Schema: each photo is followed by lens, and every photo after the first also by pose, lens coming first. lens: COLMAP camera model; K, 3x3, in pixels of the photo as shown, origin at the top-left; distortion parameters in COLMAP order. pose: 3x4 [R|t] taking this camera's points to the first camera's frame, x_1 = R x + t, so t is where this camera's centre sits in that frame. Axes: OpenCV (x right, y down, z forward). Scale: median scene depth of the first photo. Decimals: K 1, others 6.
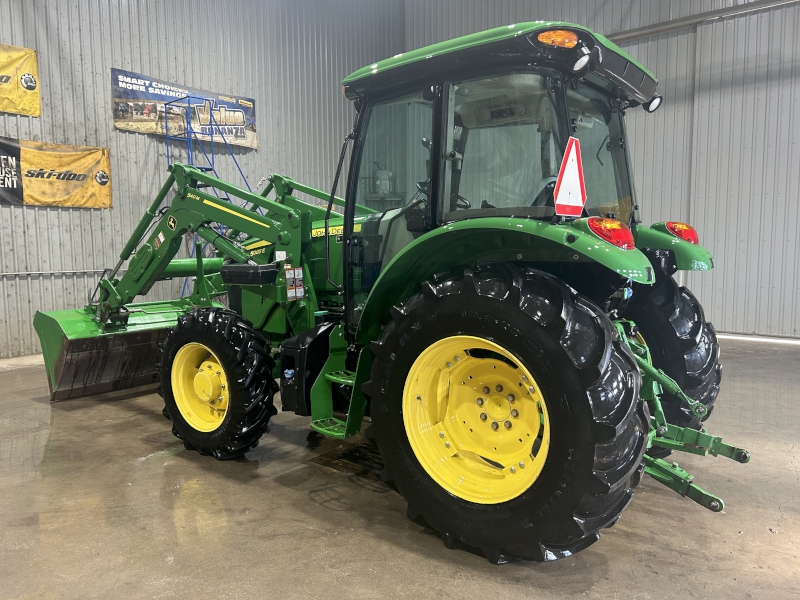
lens RADIAL K [[606.3, 0, 400.5], [0, 606.3, 299.7], [0, 0, 1]] dist [0.036087, -0.030048]
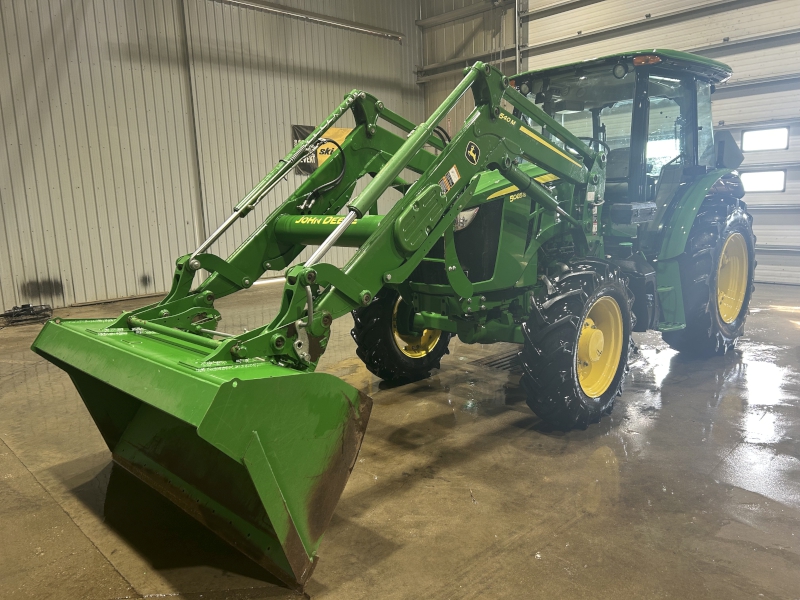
lens RADIAL K [[606.3, 0, 399.3], [0, 606.3, 299.2], [0, 0, 1]] dist [0.036087, -0.030048]
pose [[0.121069, -0.157155, 0.980125, -1.199796], [0.121621, 0.982297, 0.142480, -0.083727], [-0.985165, 0.101954, 0.138039, 1.140170]]
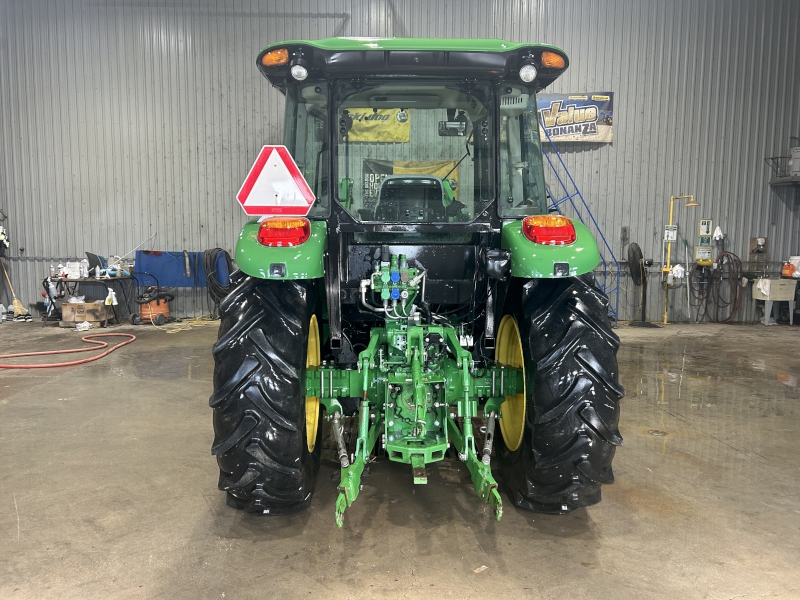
lens RADIAL K [[606.3, 0, 396.0], [0, 606.3, 302.3], [0, 0, 1]] dist [0.036087, -0.030048]
pose [[0.630167, 0.090485, -0.771169, 0.424027], [-0.079951, 0.995469, 0.051471, -0.018850], [0.772333, 0.029220, 0.634546, 0.153265]]
